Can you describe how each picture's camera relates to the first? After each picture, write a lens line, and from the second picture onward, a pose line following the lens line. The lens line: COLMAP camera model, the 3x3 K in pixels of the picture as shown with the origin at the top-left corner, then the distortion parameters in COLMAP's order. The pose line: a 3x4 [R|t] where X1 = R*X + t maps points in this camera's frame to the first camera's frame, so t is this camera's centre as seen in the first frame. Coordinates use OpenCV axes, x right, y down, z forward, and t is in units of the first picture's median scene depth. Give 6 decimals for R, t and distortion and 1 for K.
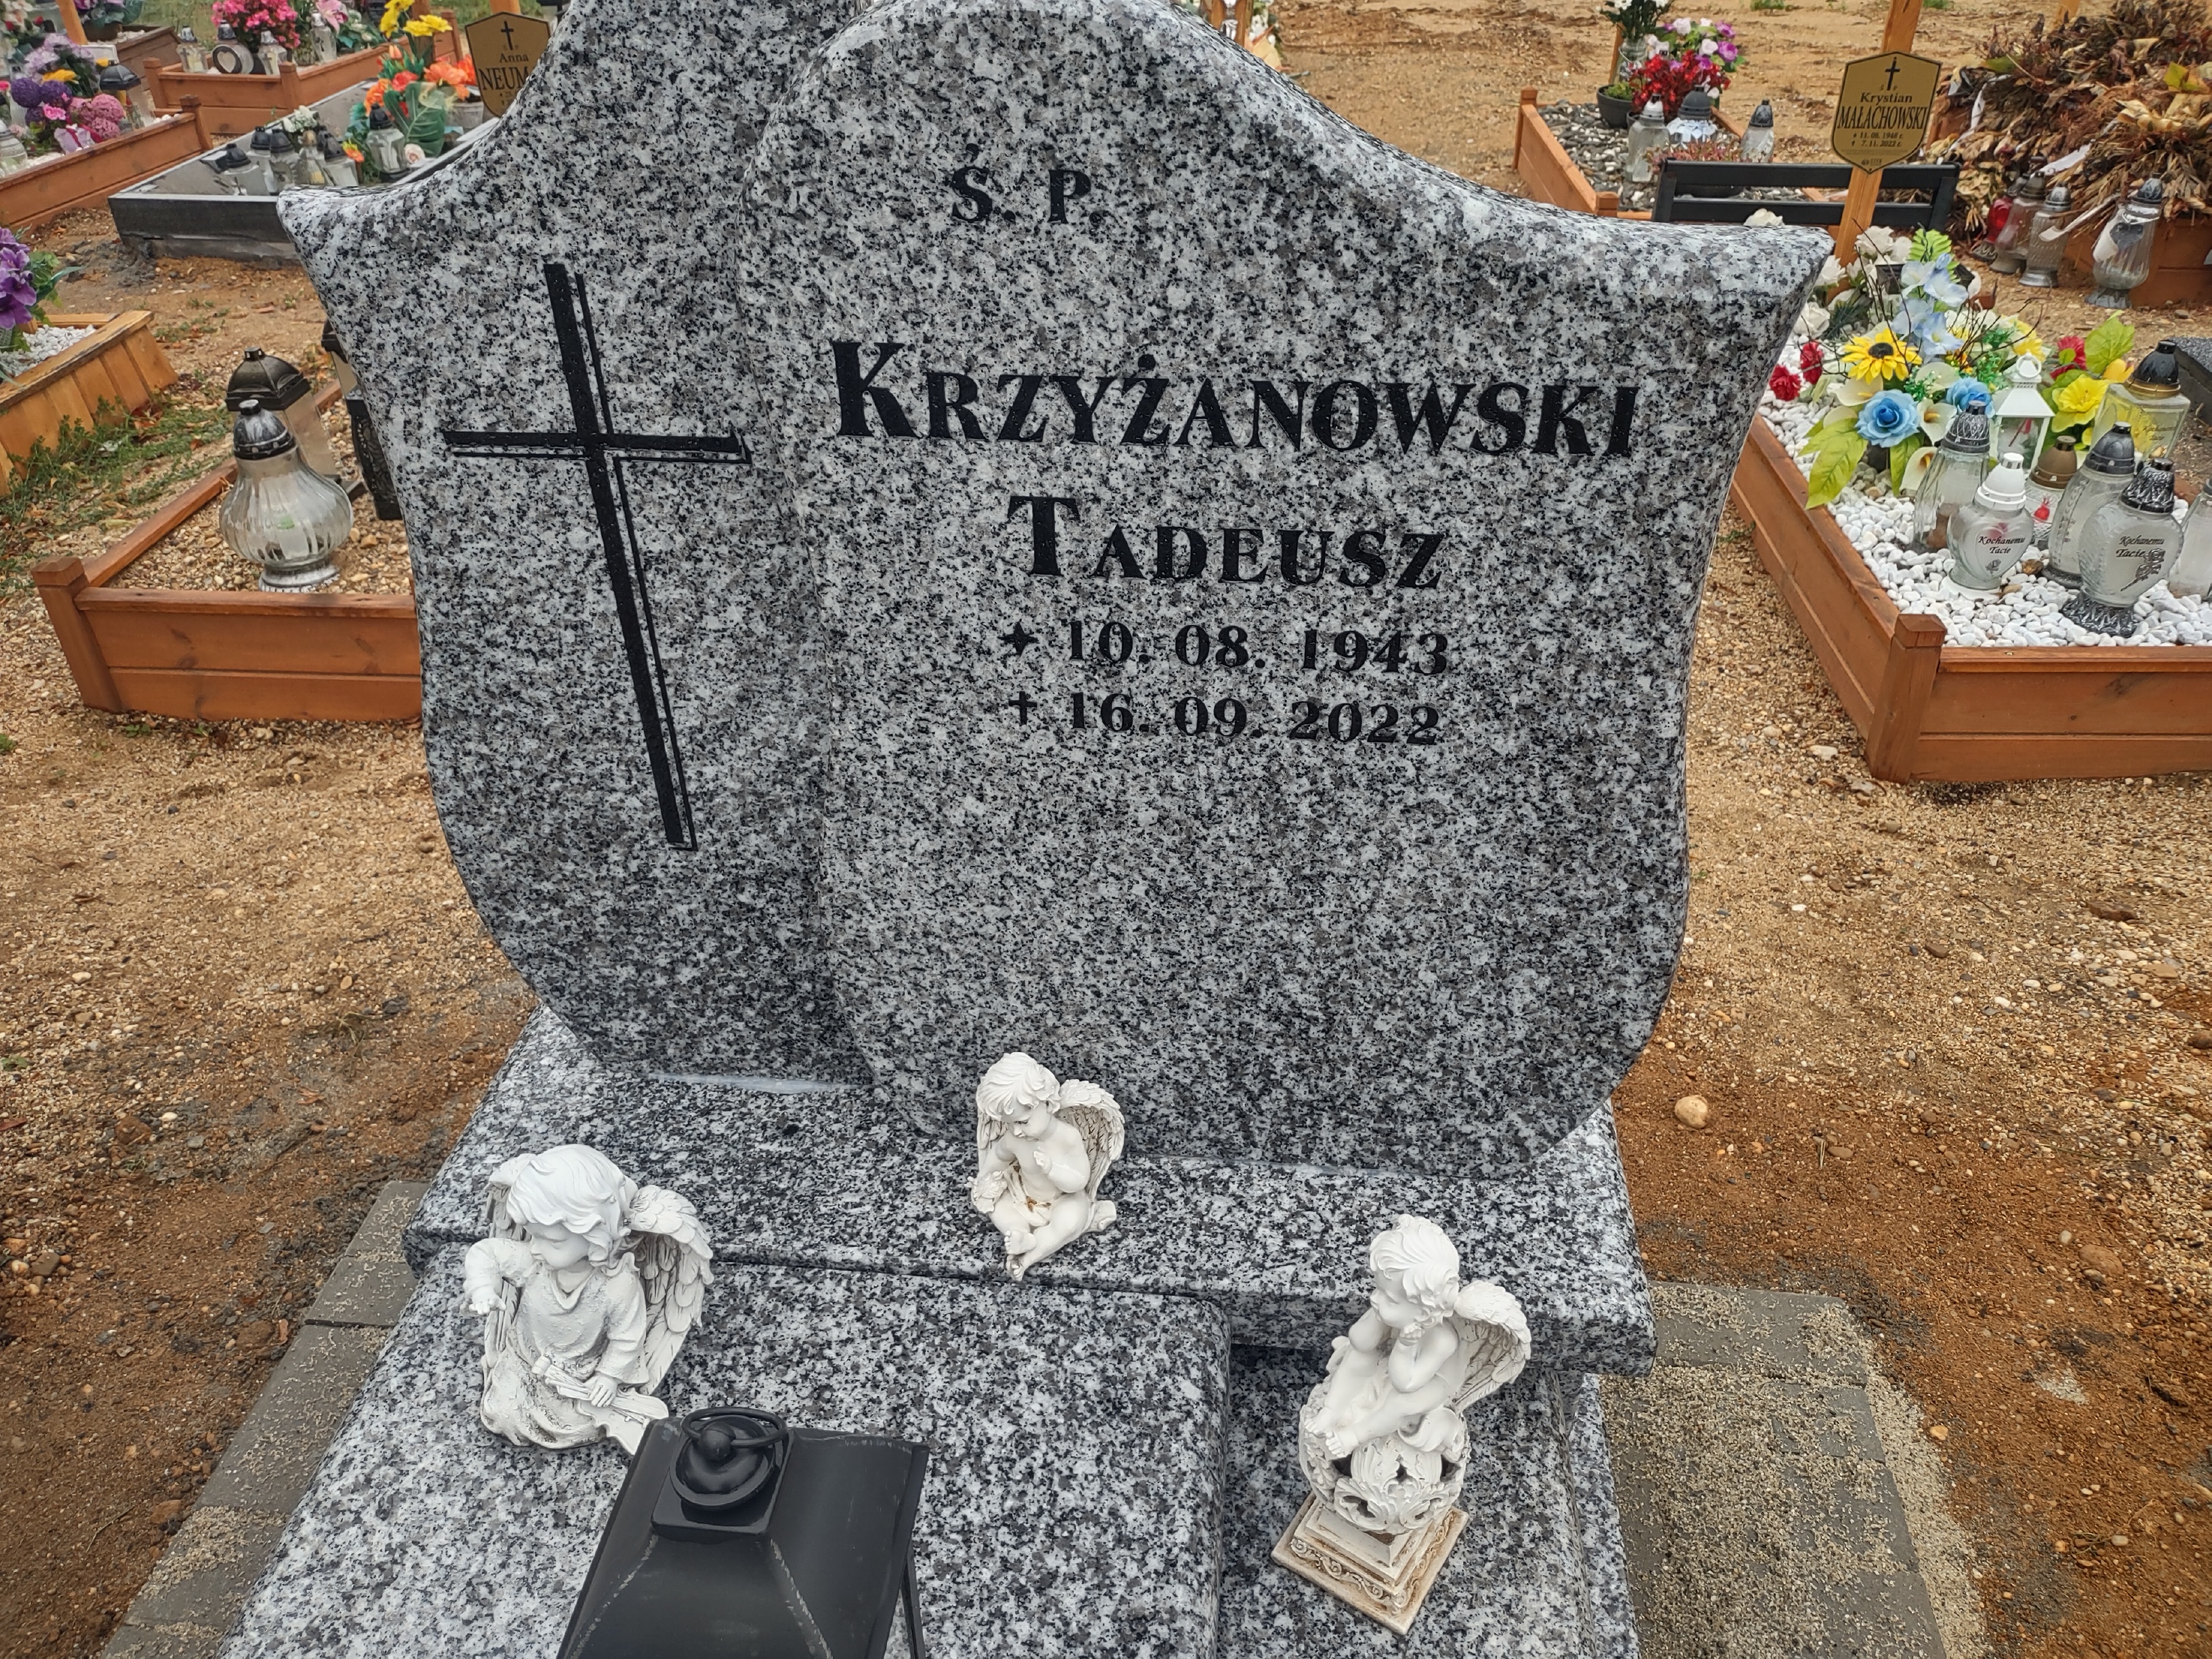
lens RADIAL K [[1517.5, 0, 1089.9], [0, 1517.5, 825.3], [0, 0, 1]] dist [0.073889, -0.066550]
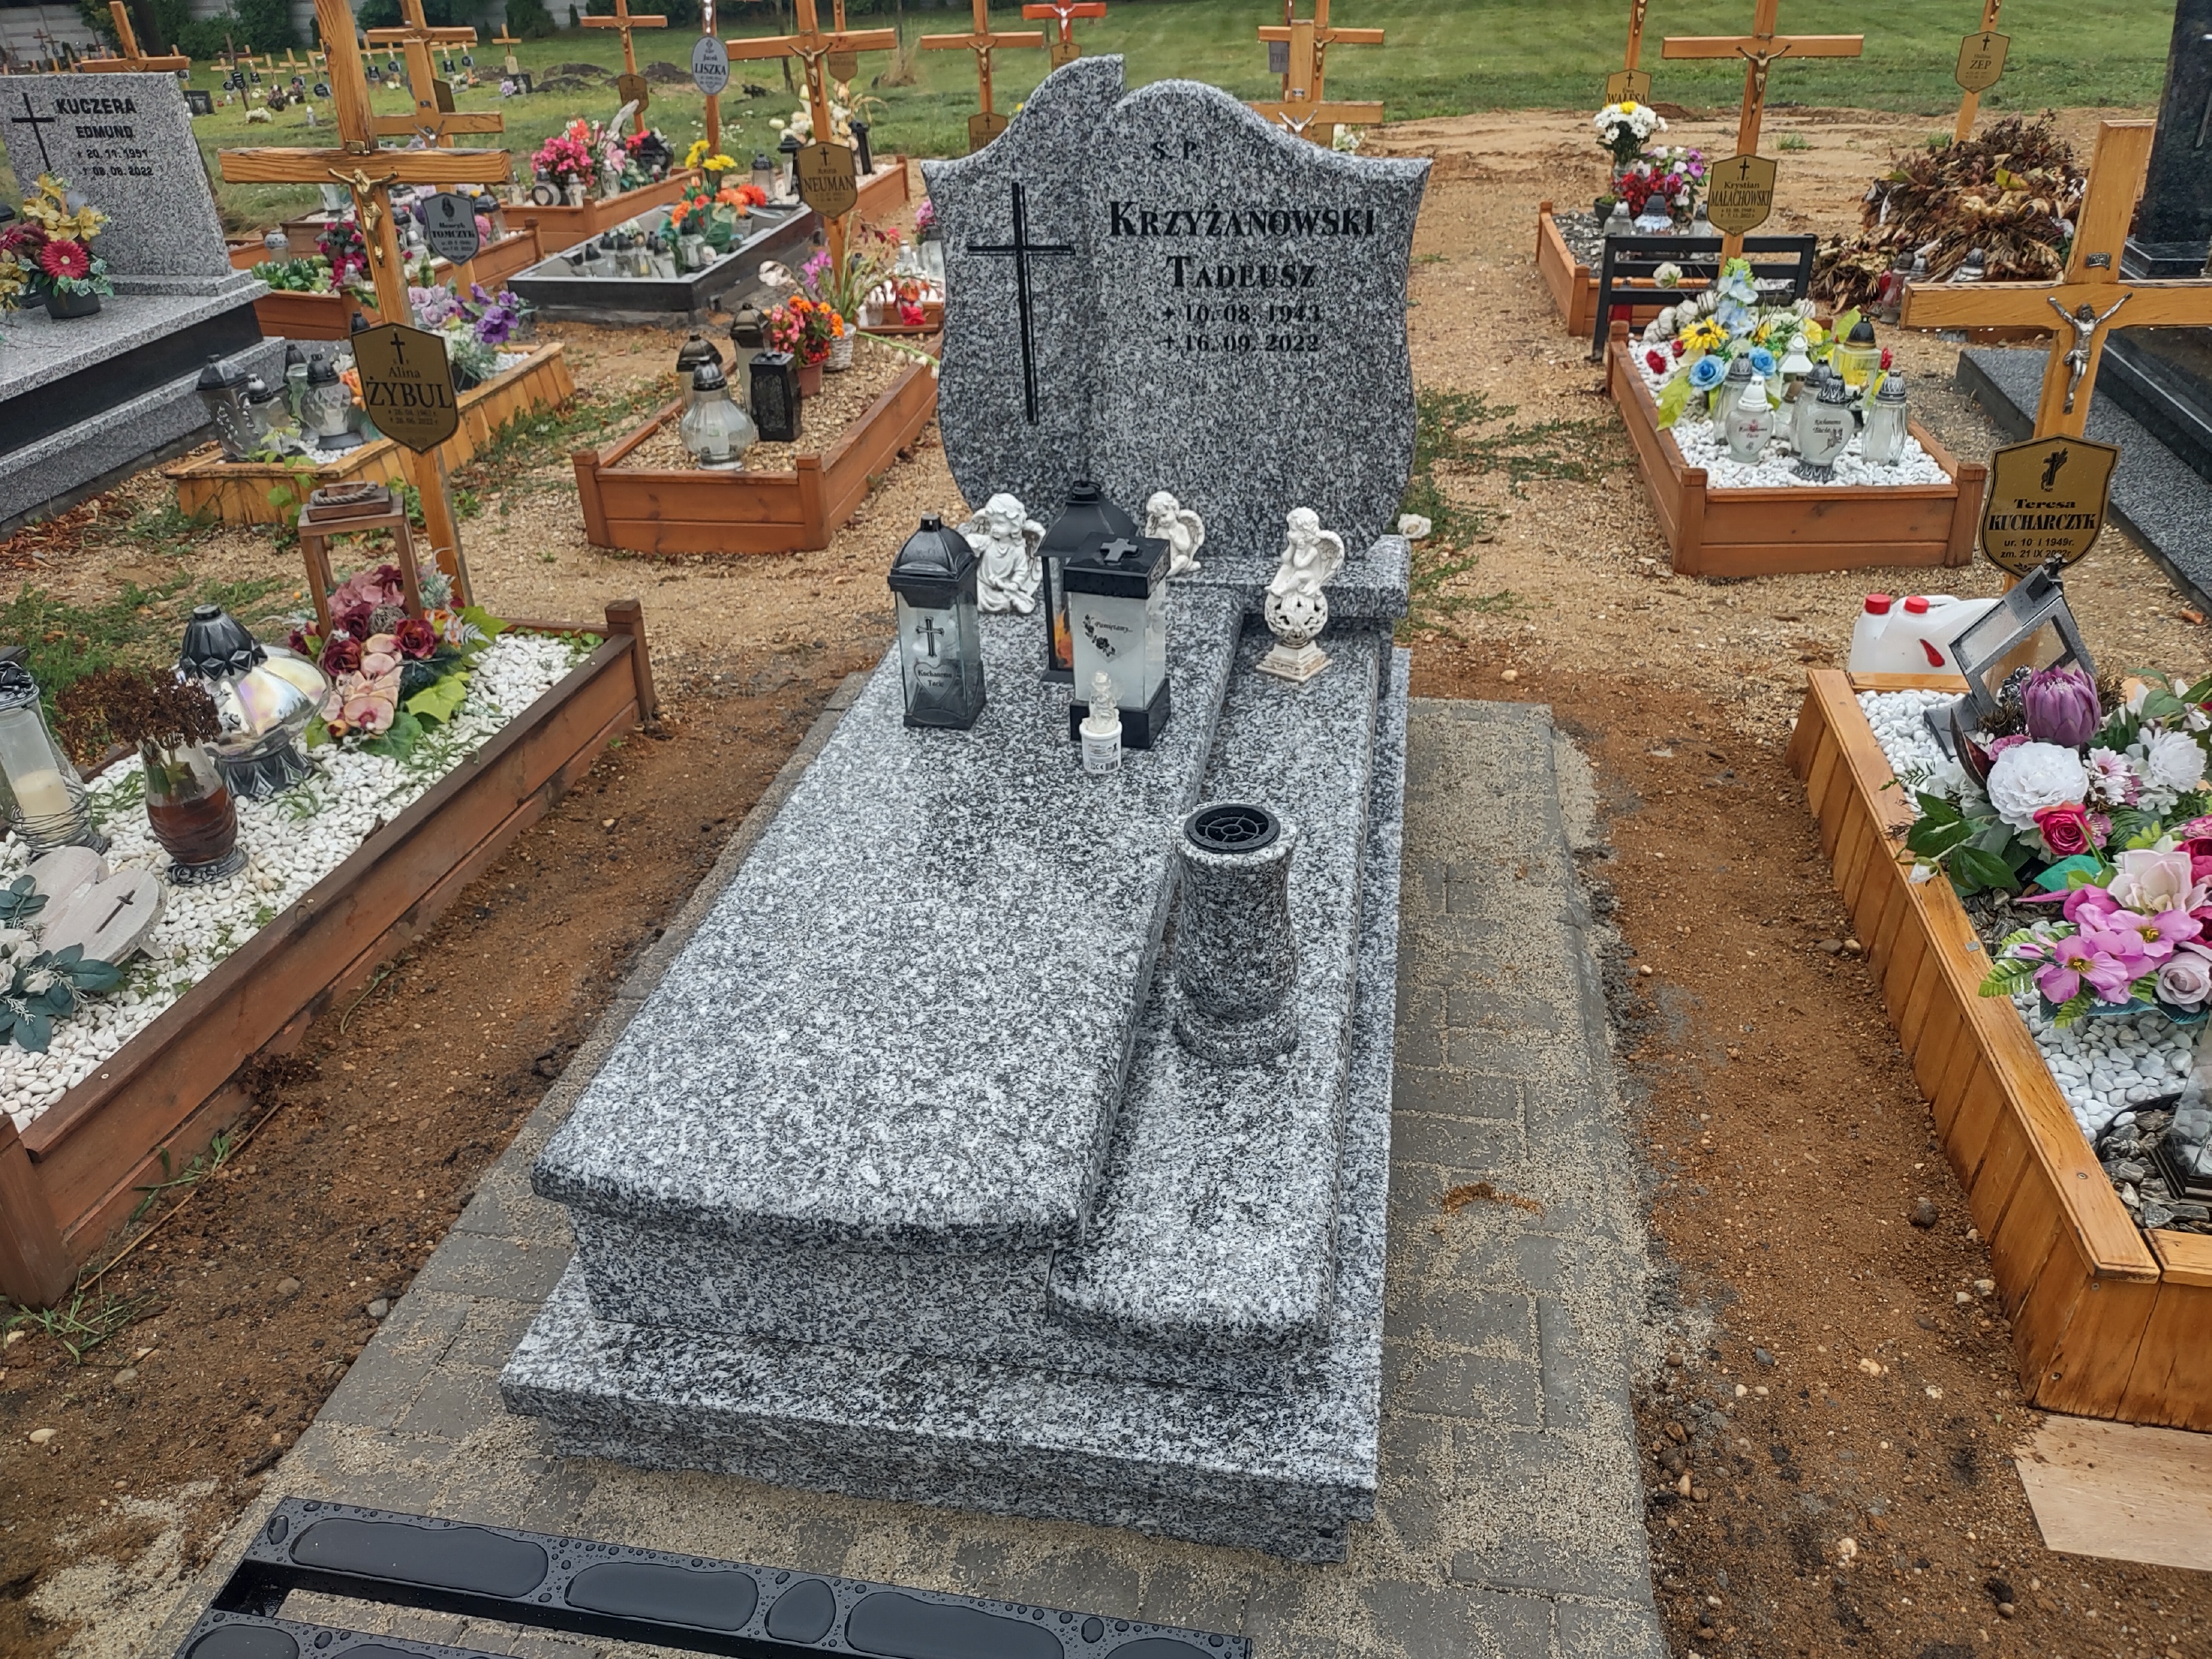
lens RADIAL K [[1510.8, 0, 1106.0], [0, 1510.8, 829.5], [0, 0, 1]] dist [0.114152, -0.145221]
pose [[0.998022, 0.015830, -0.060841, 0.024144], [-0.020762, 0.996472, -0.081316, 1.034166], [0.059340, 0.082419, 0.994830, -1.698180]]
